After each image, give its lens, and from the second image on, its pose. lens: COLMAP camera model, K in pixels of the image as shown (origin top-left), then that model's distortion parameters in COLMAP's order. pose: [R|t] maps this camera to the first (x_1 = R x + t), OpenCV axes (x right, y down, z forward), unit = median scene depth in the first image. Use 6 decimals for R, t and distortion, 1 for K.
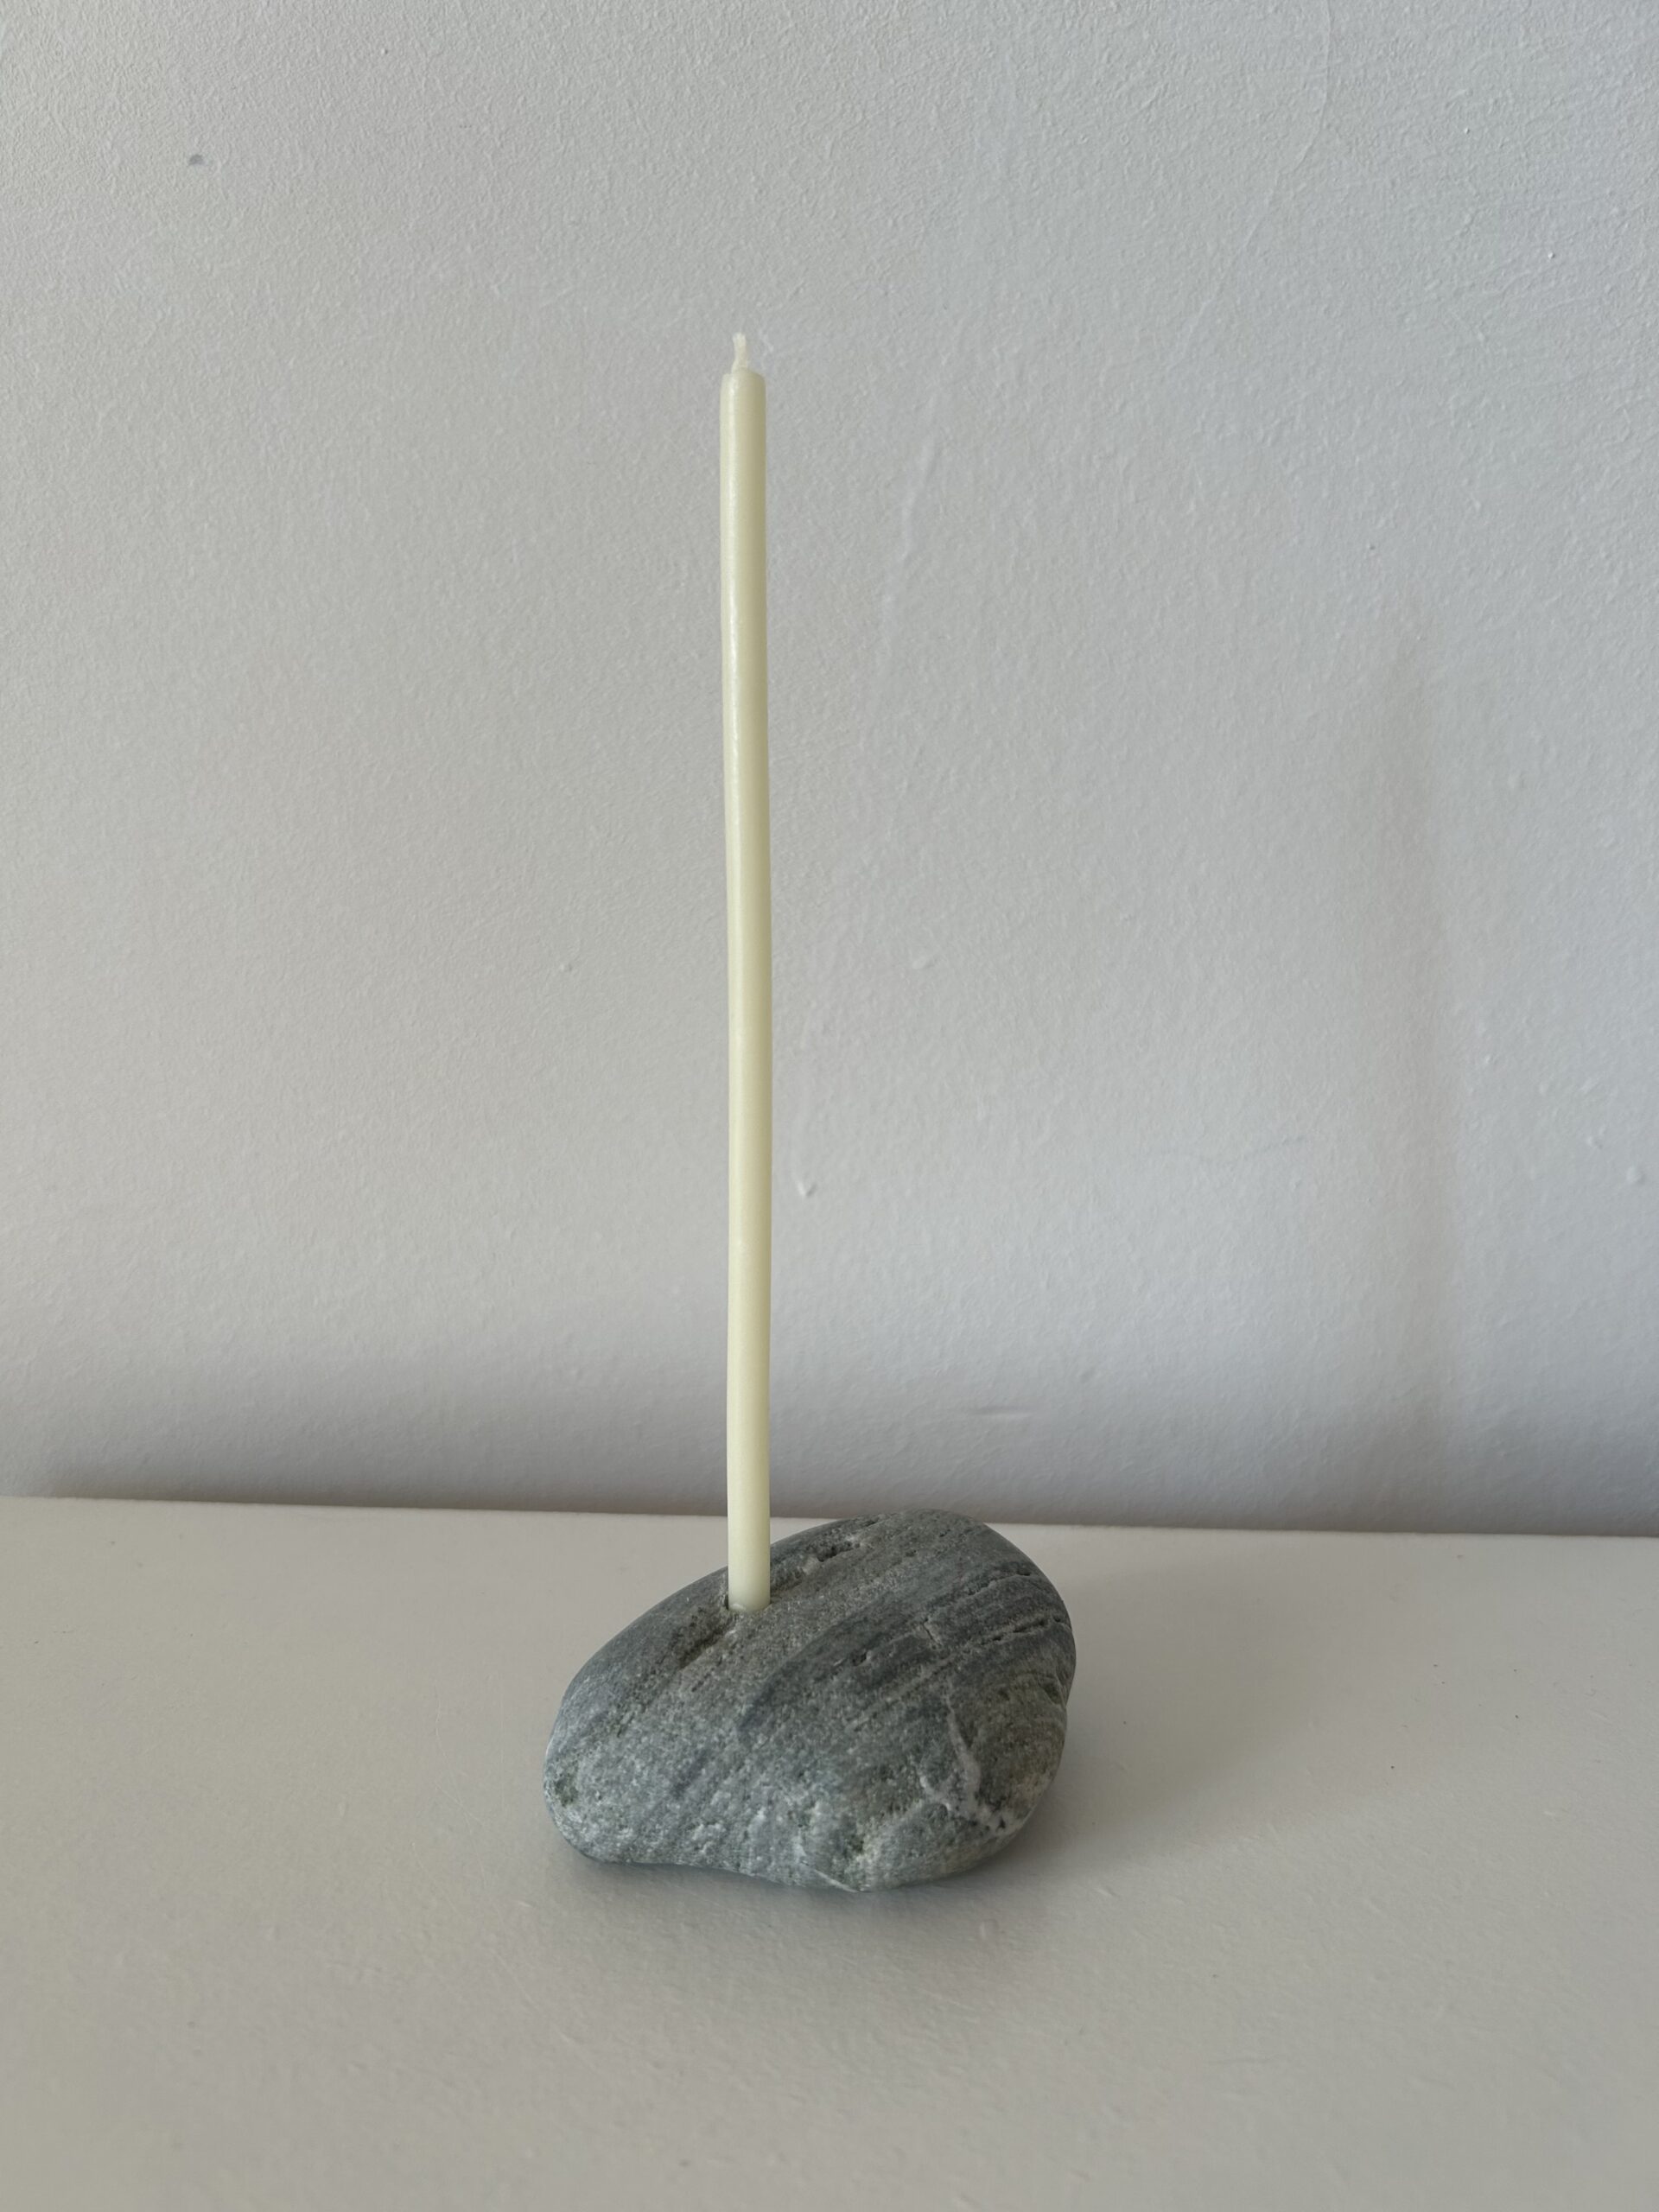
lens RADIAL K [[1718.1, 0, 822.7], [0, 1718.1, 1108.6], [0, 0, 1]] dist [0.023543, -0.053420]
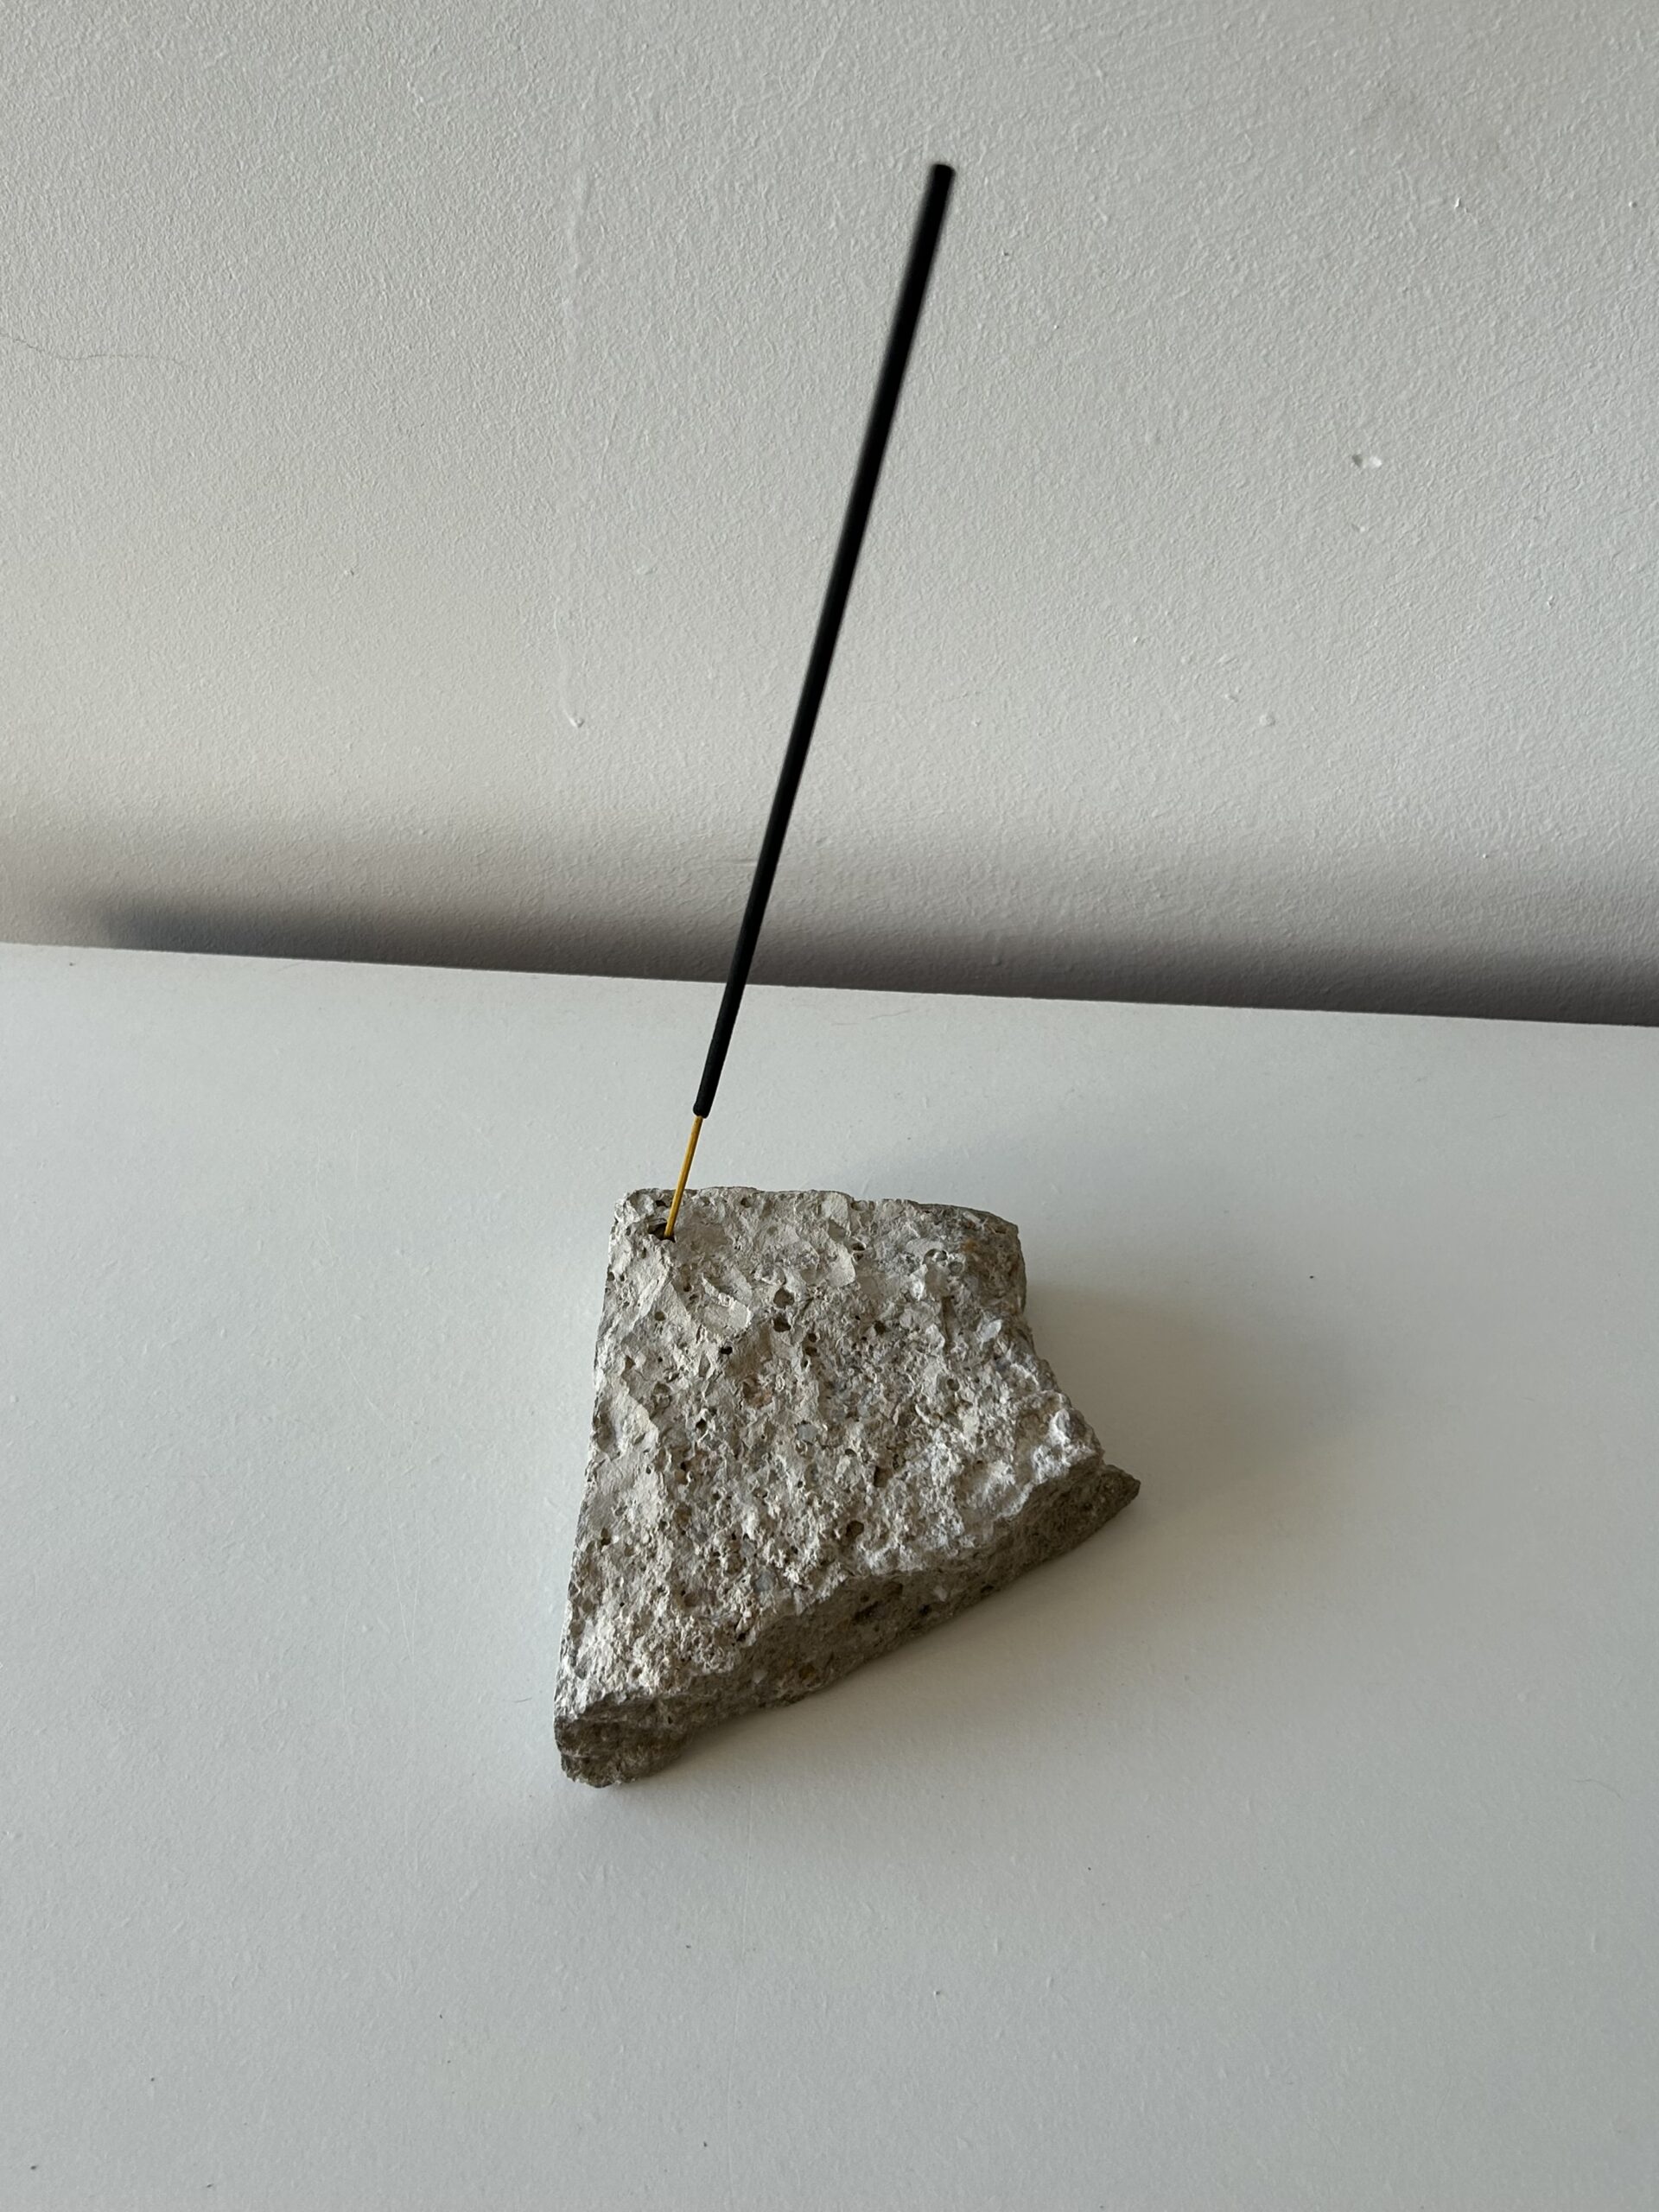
lens RADIAL K [[2209.9, 0, 833.7], [0, 2209.9, 1118.7], [0, 0, 1]] dist [-0.006489, 0.000000]
pose [[0.992907, 0.044044, -0.110433, 0.391103], [0.036241, 0.772523, 0.633951, -0.789816], [0.113233, -0.633457, 0.765448, -0.401028]]
